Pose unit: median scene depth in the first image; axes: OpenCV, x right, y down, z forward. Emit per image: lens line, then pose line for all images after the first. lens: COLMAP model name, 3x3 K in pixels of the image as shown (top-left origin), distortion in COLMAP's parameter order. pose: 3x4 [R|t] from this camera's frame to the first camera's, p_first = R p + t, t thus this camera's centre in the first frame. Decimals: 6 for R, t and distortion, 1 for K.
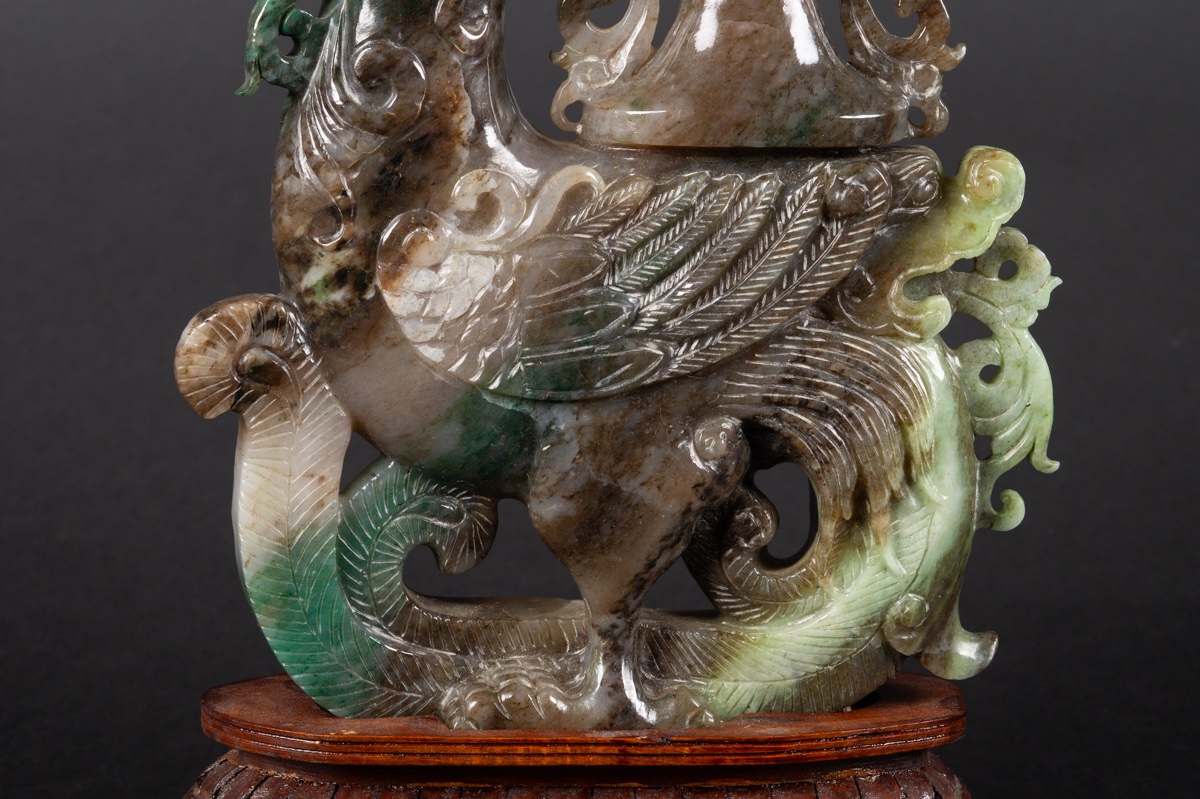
lens RADIAL K [[3003.5, 0, 600.0], [0, 3003.5, 399.5], [0, 0, 1]] dist [-0.002526, 0.158267]
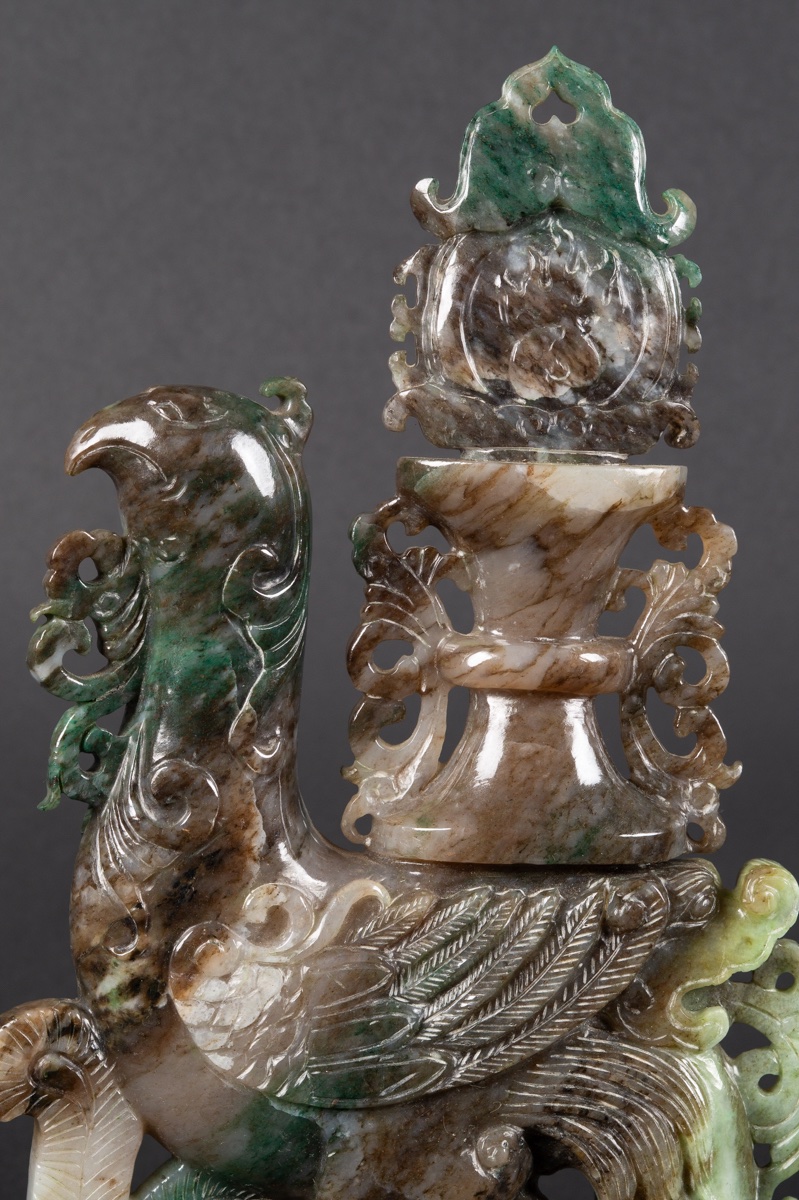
lens RADIAL K [[3003.5, 0, 399.5], [0, 3003.5, 600.0], [0, 0, 1]] dist [-0.002526, 0.158267]
pose [[0.999662, 0.007821, -0.024794, 0.029007], [-0.010749, 0.992683, -0.120268, -0.048533], [0.023672, 0.120494, 0.992432, -0.038509]]
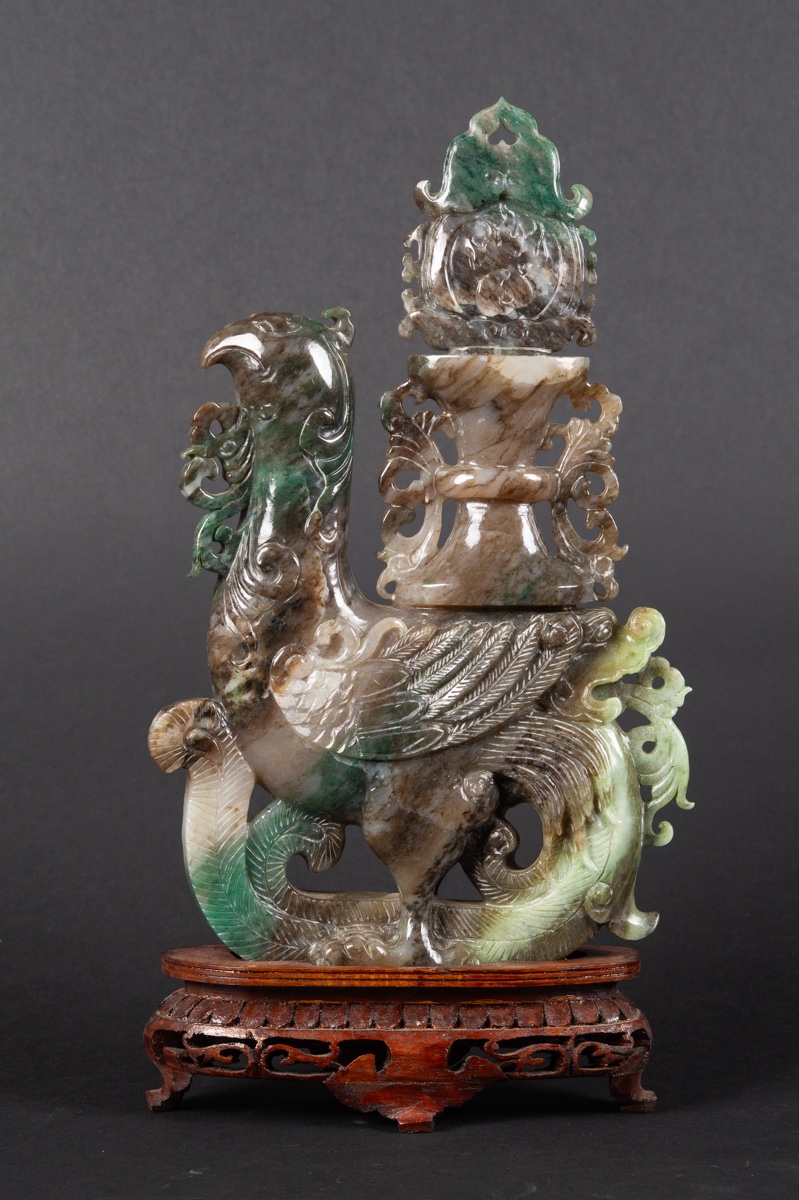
lens RADIAL K [[3003.5, 0, 399.5], [0, 3003.5, 600.0], [0, 0, 1]] dist [-0.002526, 0.158267]
pose [[0.998628, -0.008152, -0.051730, 0.081923], [0.000759, 0.989960, -0.141348, 0.144870], [0.052363, 0.141115, 0.988608, -0.631815]]
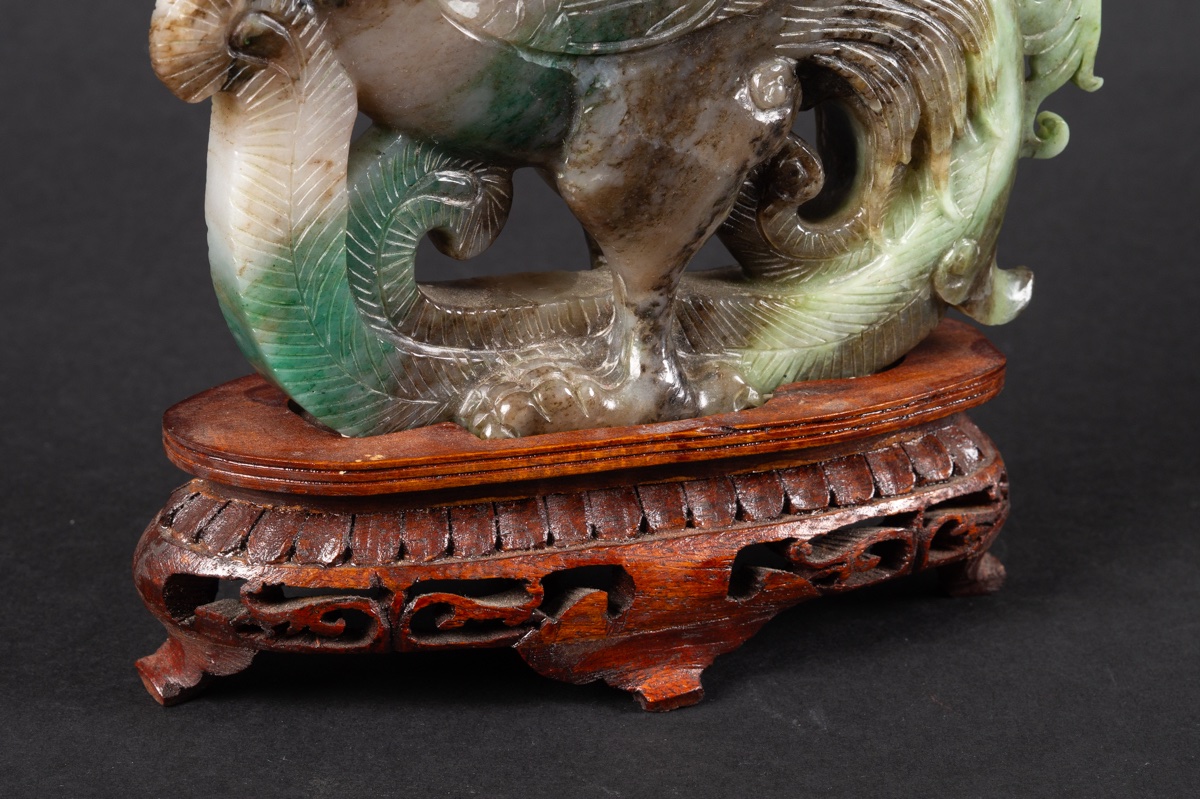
lens RADIAL K [[3003.5, 0, 600.0], [0, 3003.5, 399.5], [0, 0, 1]] dist [-0.002526, 0.158267]
pose [[0.958141, -0.096206, 0.269647, -0.252093], [0.043973, 0.980125, 0.193447, -0.067819], [-0.282898, -0.173493, 0.943329, 0.179874]]
